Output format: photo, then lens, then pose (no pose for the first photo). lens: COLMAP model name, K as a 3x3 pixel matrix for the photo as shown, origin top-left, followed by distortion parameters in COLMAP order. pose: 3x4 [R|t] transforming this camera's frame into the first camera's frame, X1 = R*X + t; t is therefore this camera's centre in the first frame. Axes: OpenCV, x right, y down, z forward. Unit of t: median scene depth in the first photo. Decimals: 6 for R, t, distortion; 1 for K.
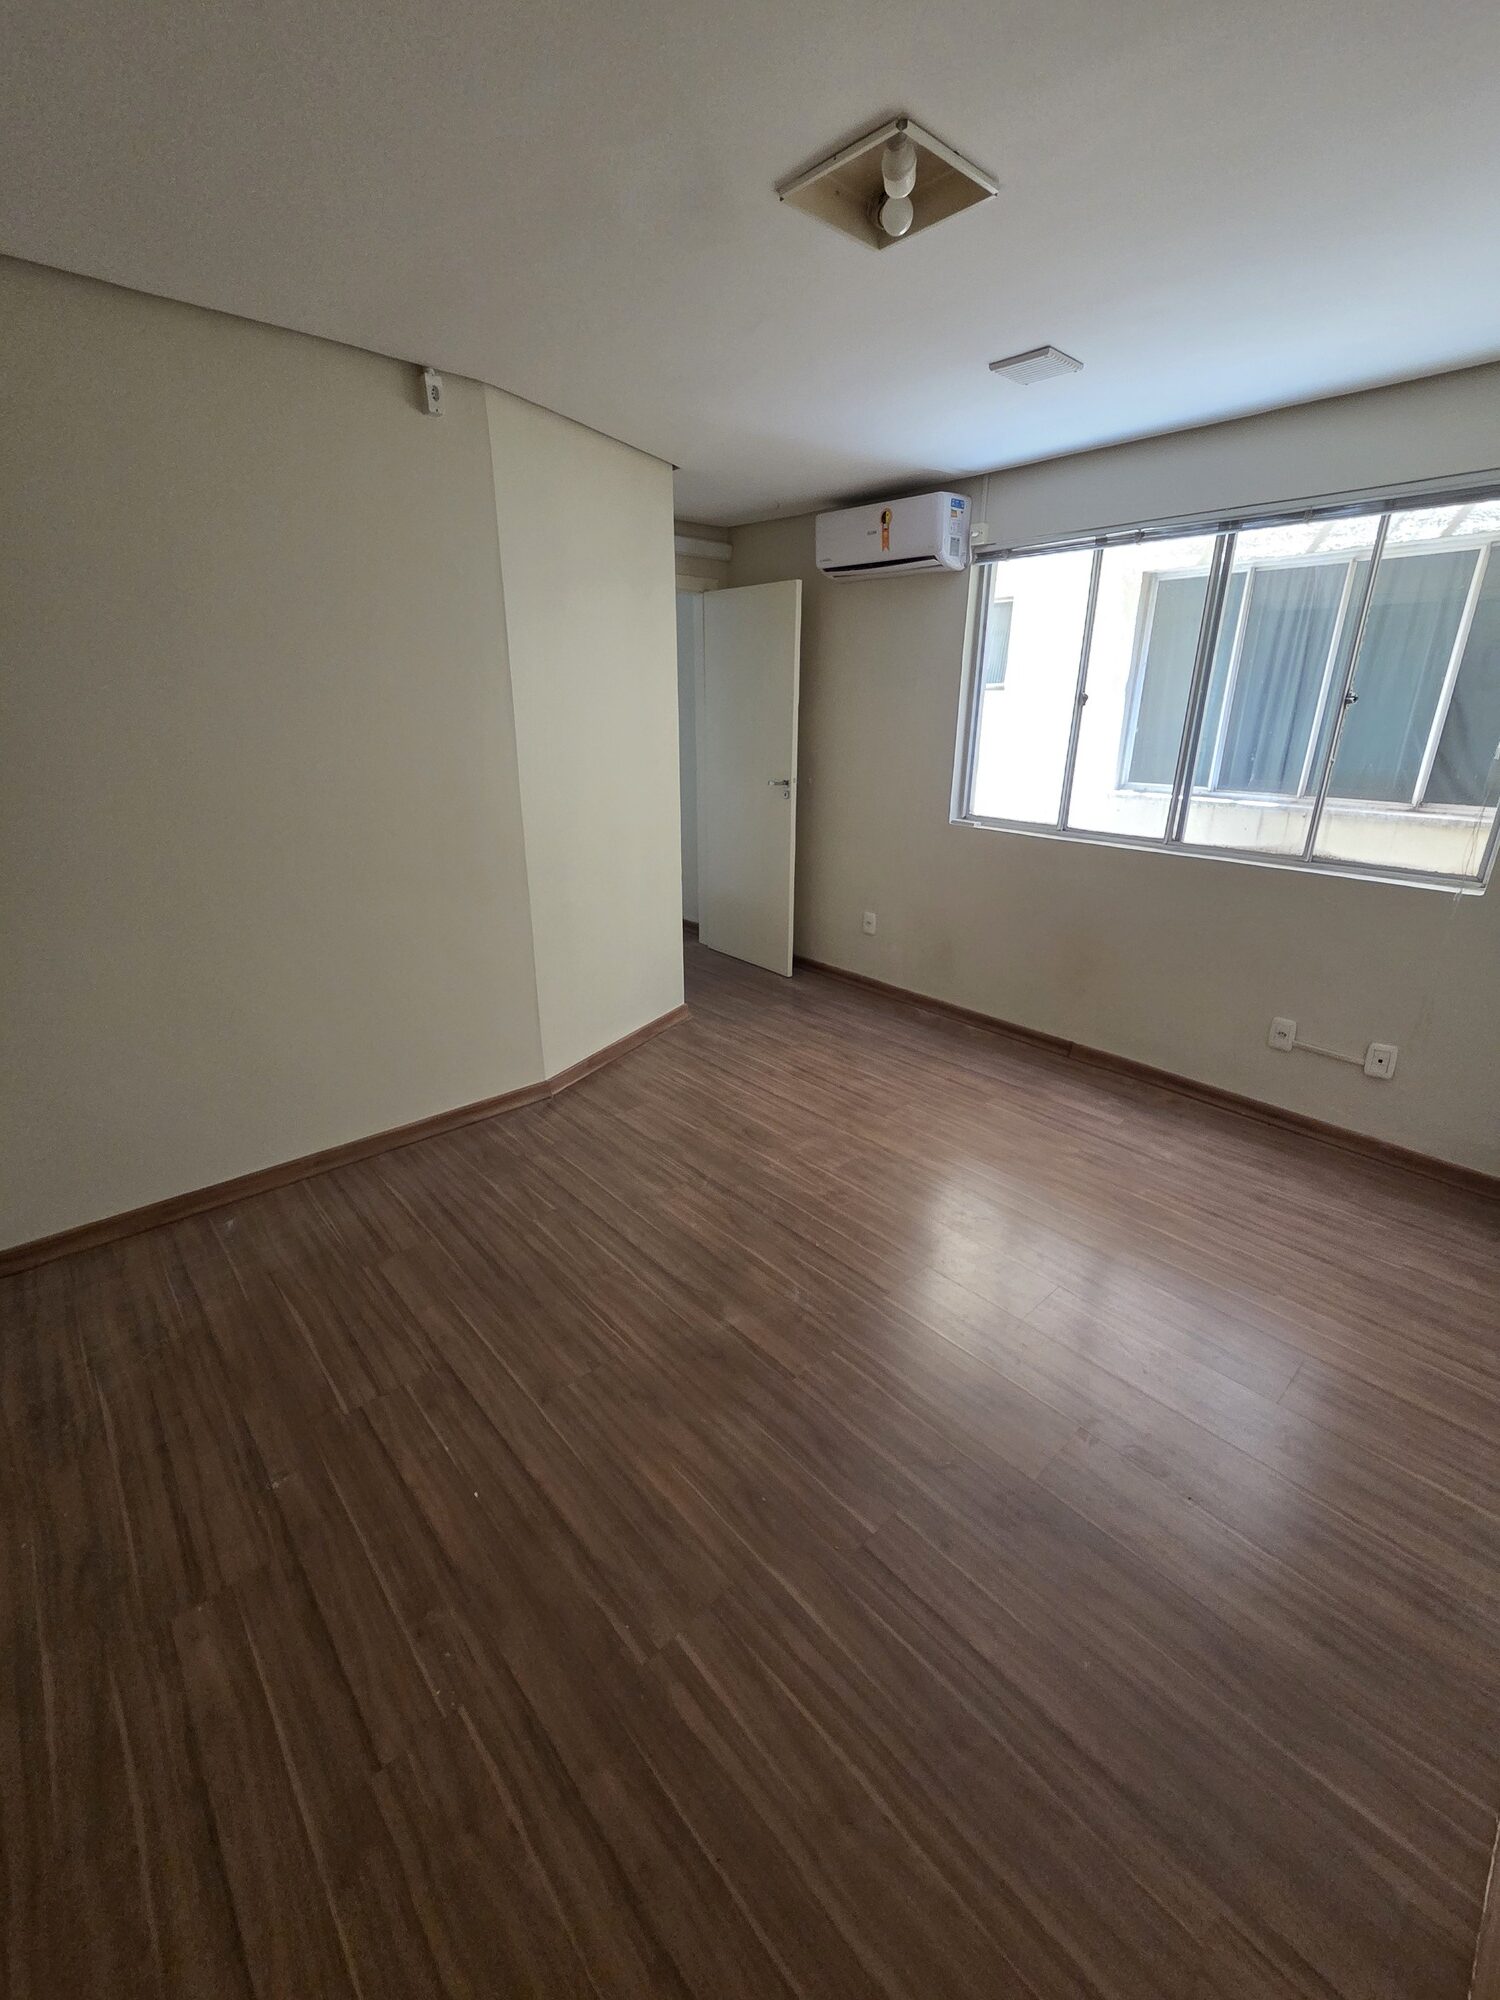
lens RADIAL K [[815.7, 0, 758.0], [0, 815.7, 1001.5], [0, 0, 1]] dist [0.002521, 0.000446]
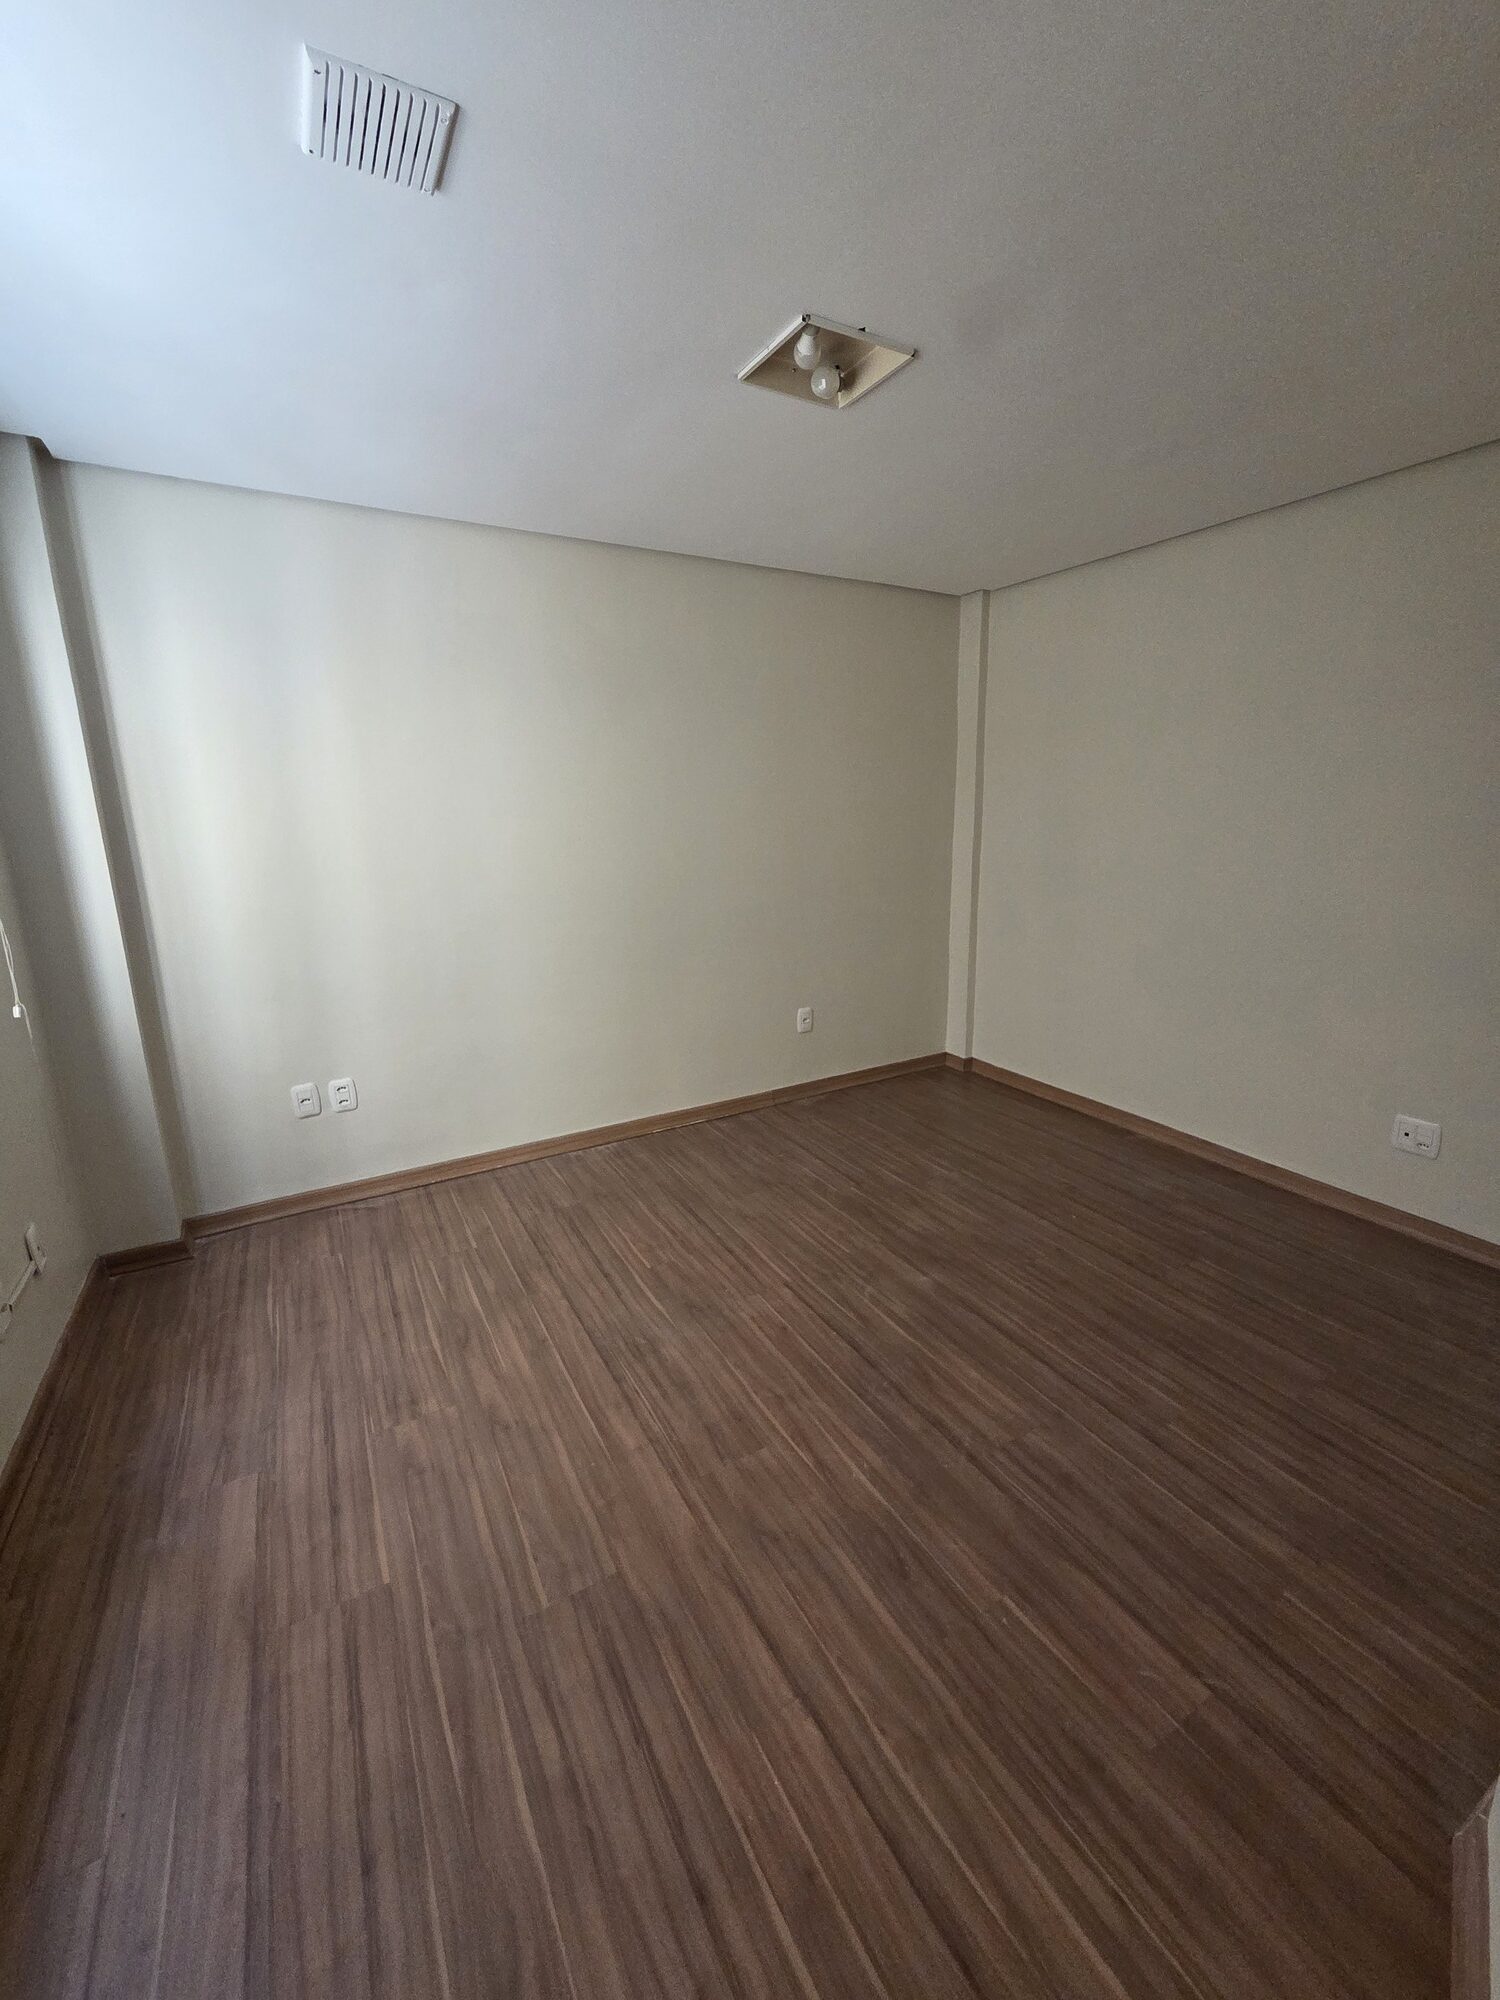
lens RADIAL K [[815.7, 0, 754.7], [0, 815.7, 991.9], [0, 0, 1]] dist [0.002521, 0.000446]
pose [[-0.975080, -0.045123, 0.217215, -0.021828], [0.082062, 0.836294, 0.542106, -0.483889], [-0.206117, 0.546422, -0.811751, 1.377948]]
